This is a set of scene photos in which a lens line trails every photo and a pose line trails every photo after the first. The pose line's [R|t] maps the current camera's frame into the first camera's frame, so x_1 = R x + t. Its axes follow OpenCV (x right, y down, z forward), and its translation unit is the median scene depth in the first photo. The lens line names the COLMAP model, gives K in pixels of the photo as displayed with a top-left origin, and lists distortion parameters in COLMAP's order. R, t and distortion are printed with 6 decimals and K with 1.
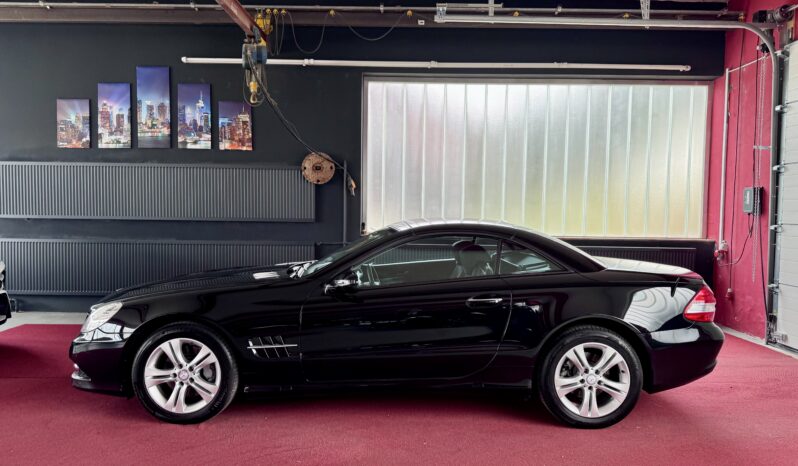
lens RADIAL K [[569.0, 0, 398.1], [0, 569.0, 232.0], [0, 0, 1]] dist [-0.000519, -0.005360]
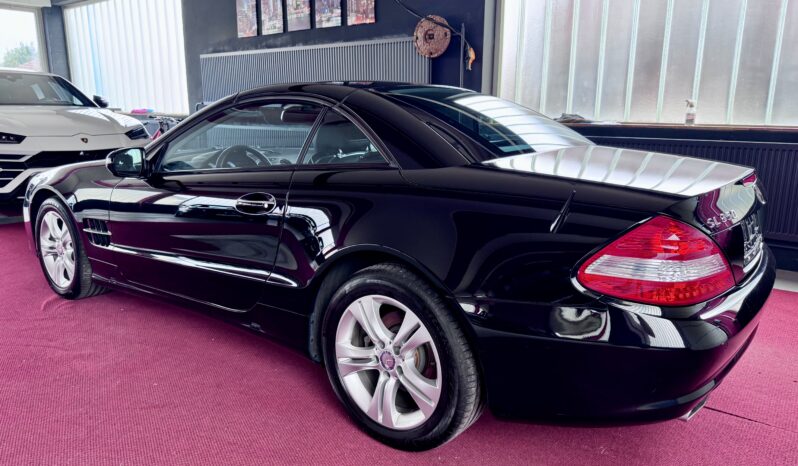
lens RADIAL K [[569.0, 0, 398.7], [0, 569.0, 235.5], [0, 0, 1]] dist [-0.000519, -0.005360]
pose [[0.760036, 0.133127, -0.636099, 0.368884], [-0.028726, 0.984719, 0.171765, 0.026541], [0.649245, -0.112275, 0.752247, 0.337211]]
